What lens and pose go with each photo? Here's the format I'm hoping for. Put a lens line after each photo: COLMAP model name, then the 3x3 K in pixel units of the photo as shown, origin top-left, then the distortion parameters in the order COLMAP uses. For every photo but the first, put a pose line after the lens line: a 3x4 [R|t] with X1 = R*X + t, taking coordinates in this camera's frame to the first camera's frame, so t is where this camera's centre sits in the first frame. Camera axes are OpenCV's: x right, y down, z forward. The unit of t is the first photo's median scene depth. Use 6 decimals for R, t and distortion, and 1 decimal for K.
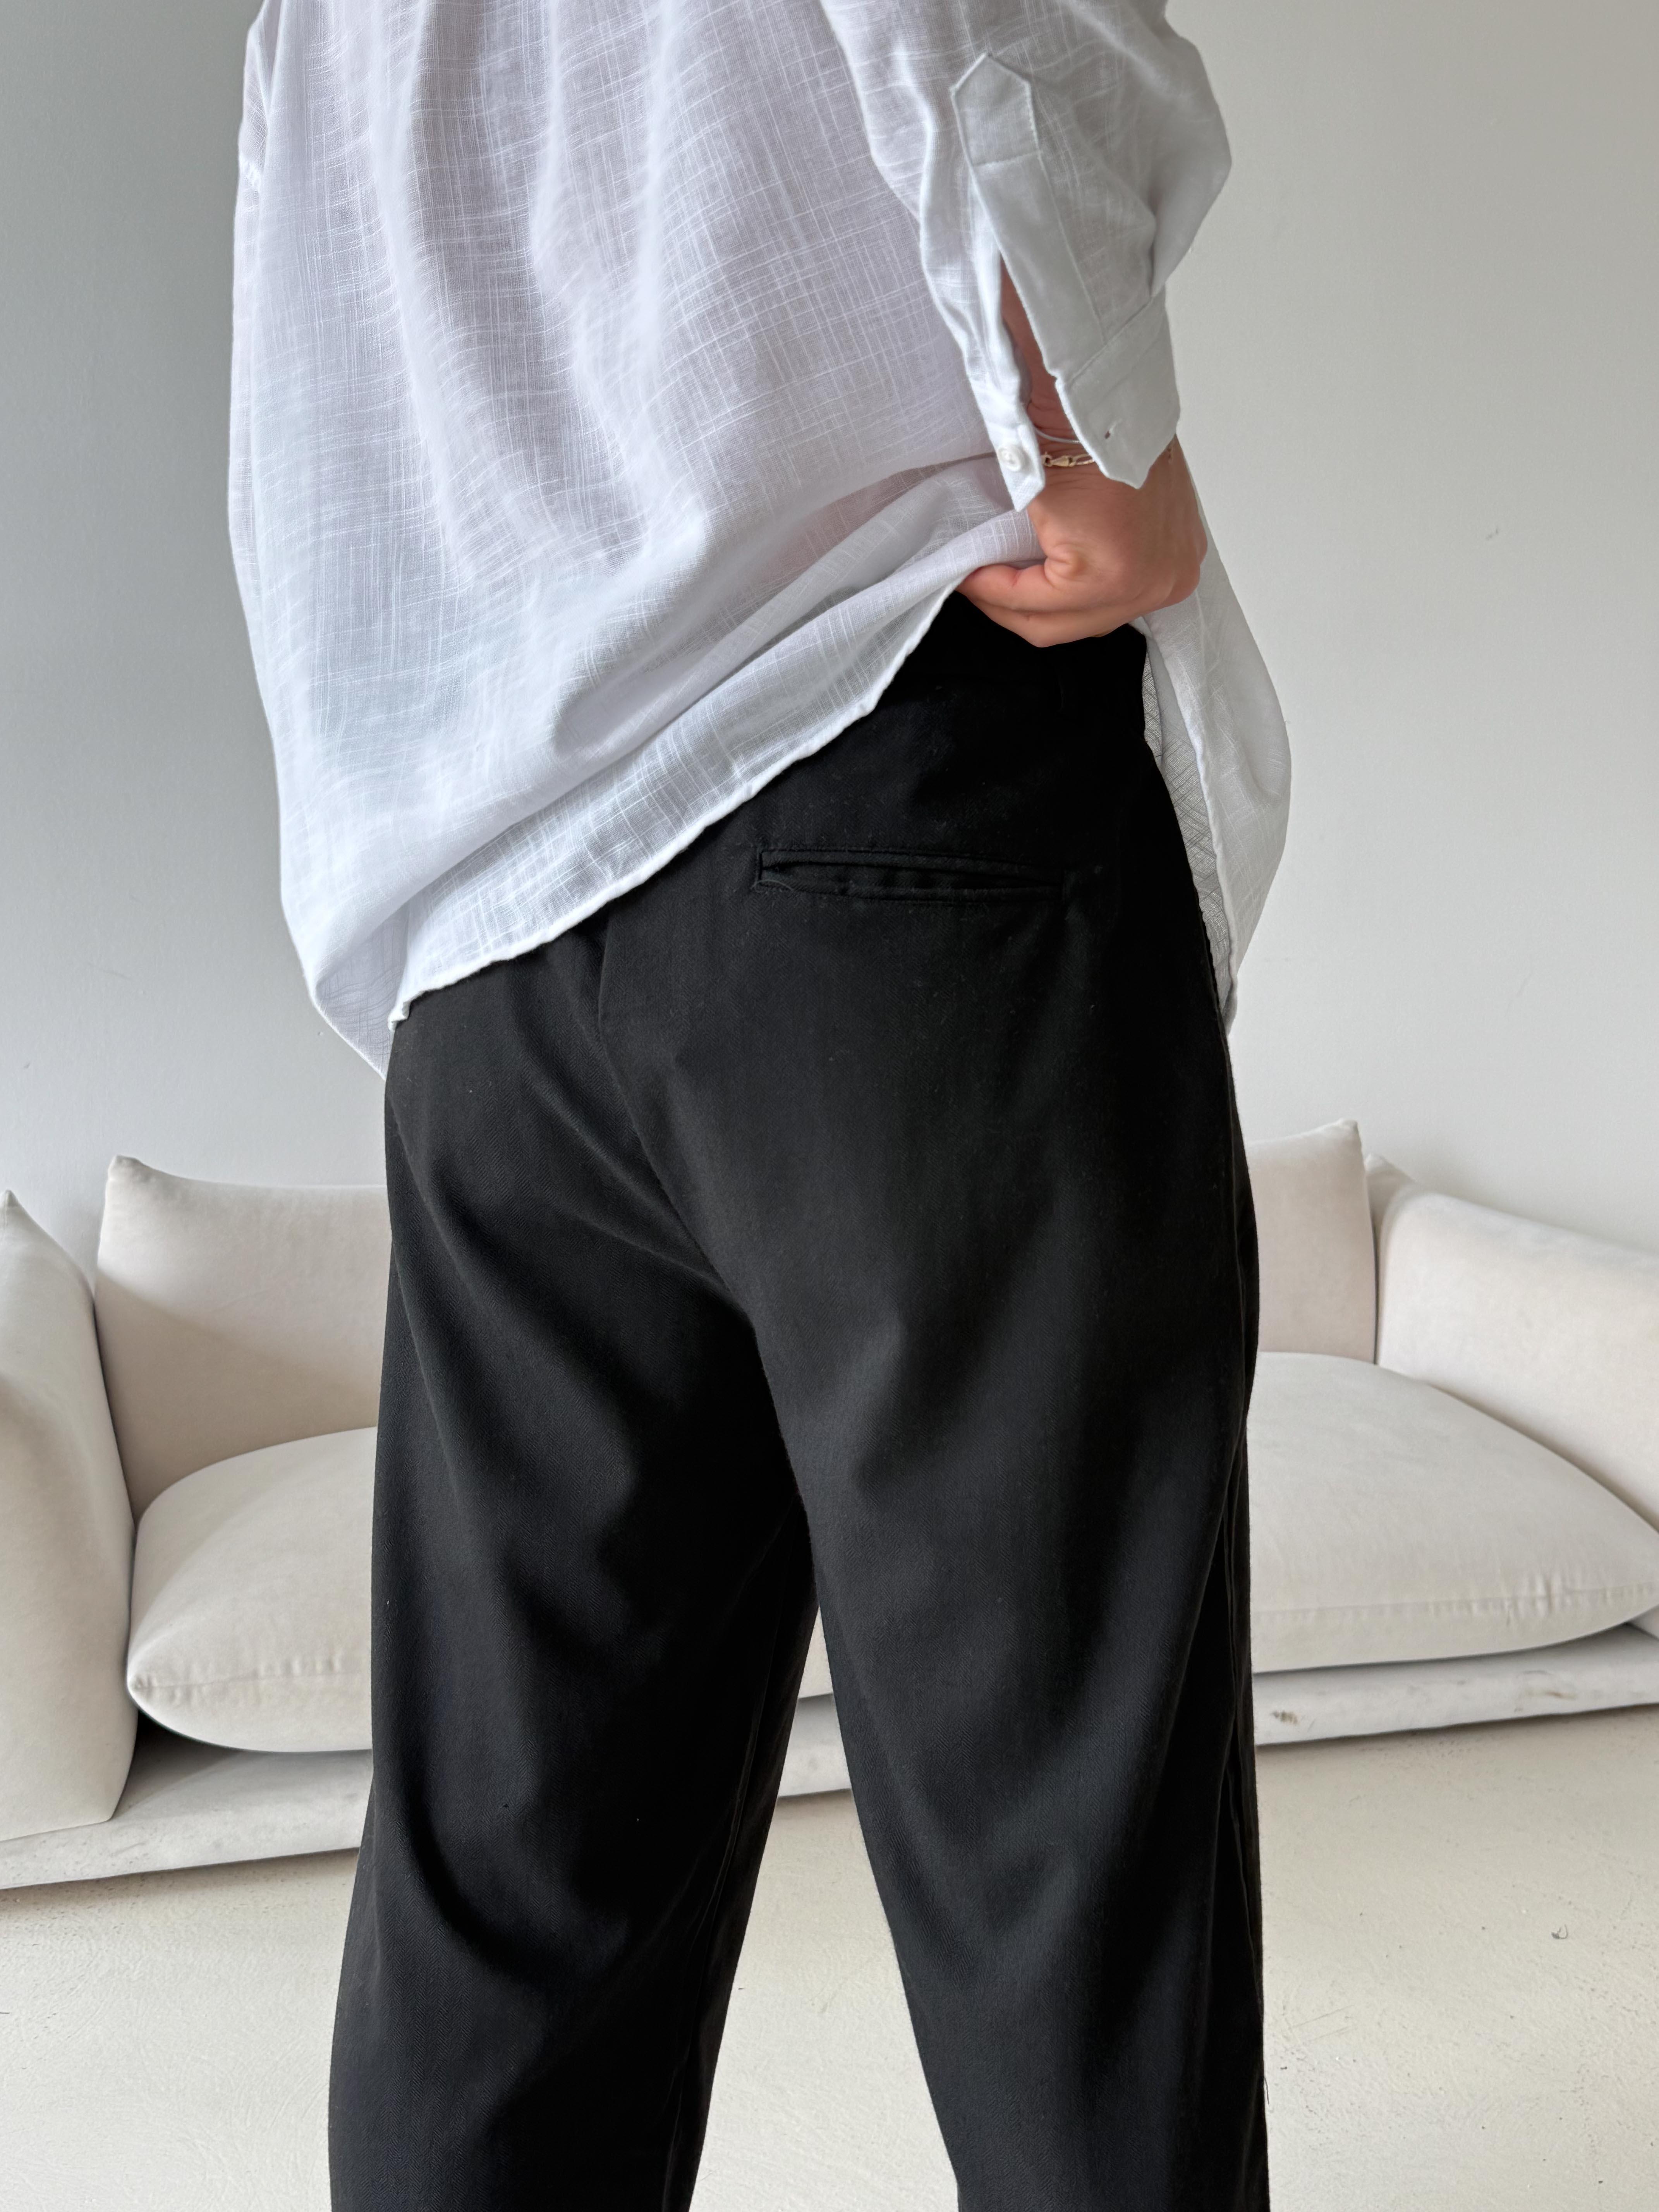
lens RADIAL K [[2314.7, 0, 770.8], [0, 2314.7, 1157.0], [0, 0, 1]] dist [0.110460, 0.000000]
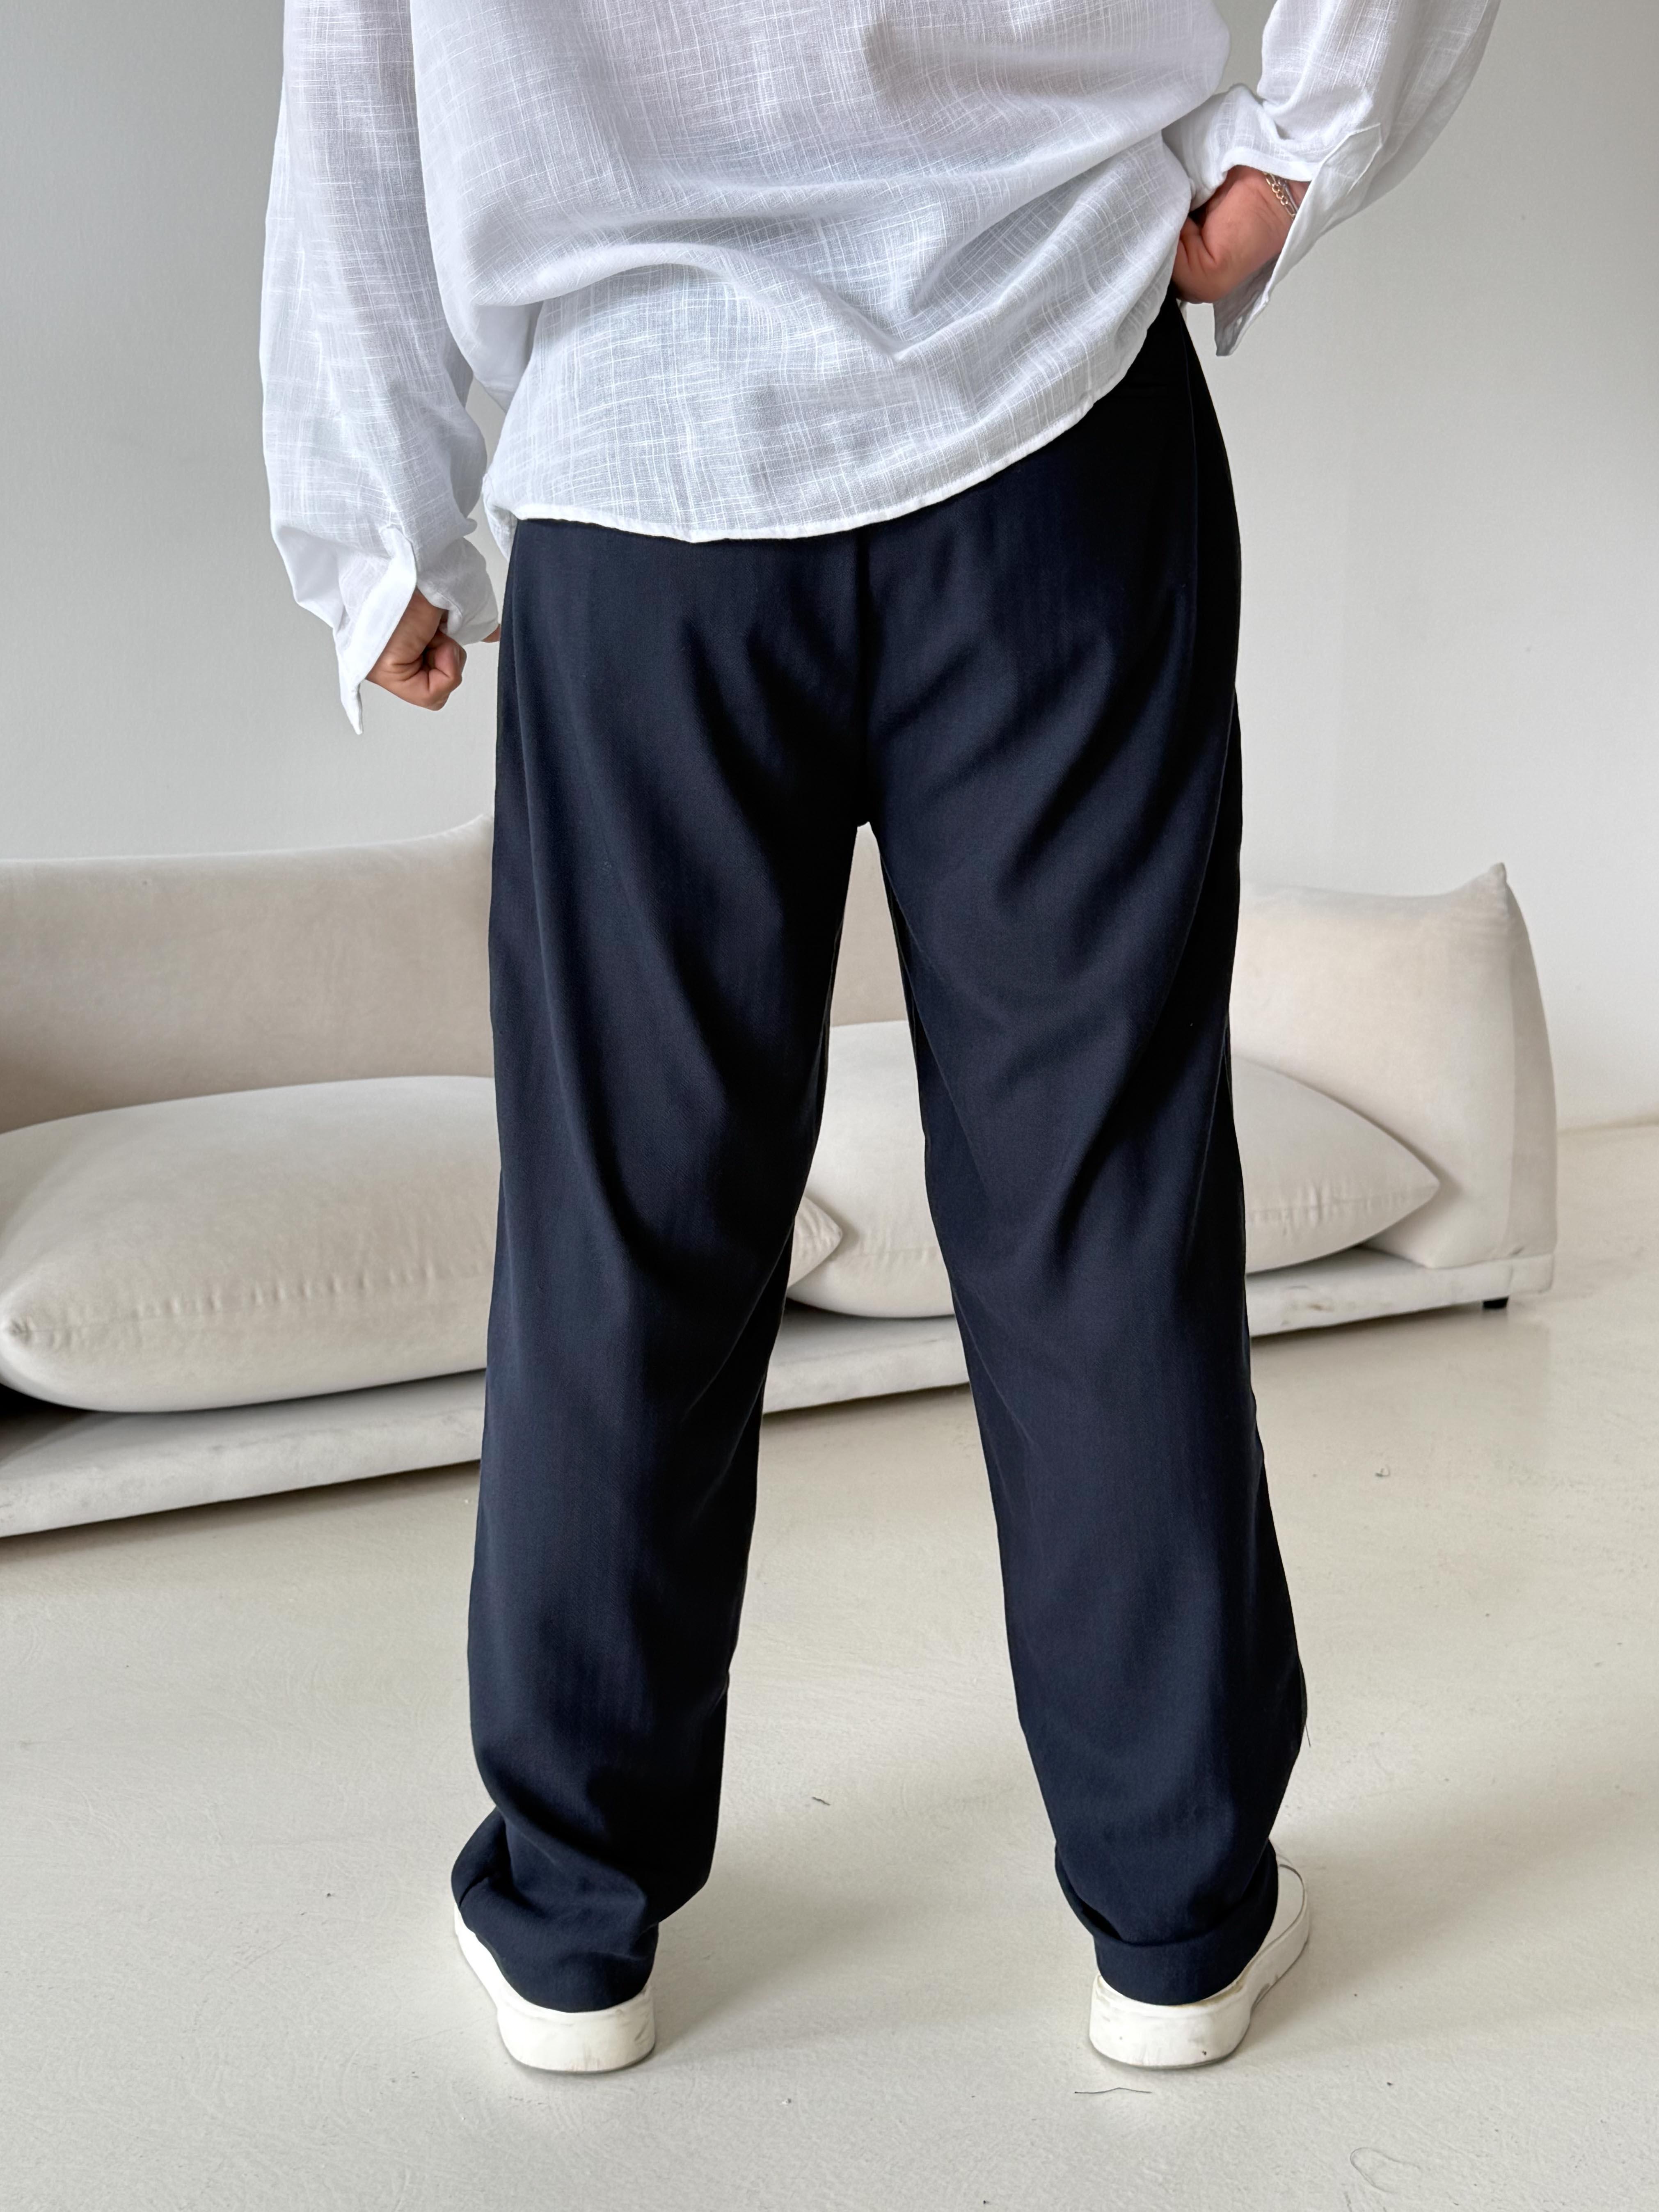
lens RADIAL K [[2923.7, 0, 841.3], [0, 2923.7, 1123.7], [0, 0, 1]] dist [0.144771, 0.000000]
pose [[0.962358, -0.046108, 0.267845, -0.251656], [0.033865, 0.998167, 0.050154, 0.089300], [-0.269667, -0.039196, 0.962156, -0.222146]]
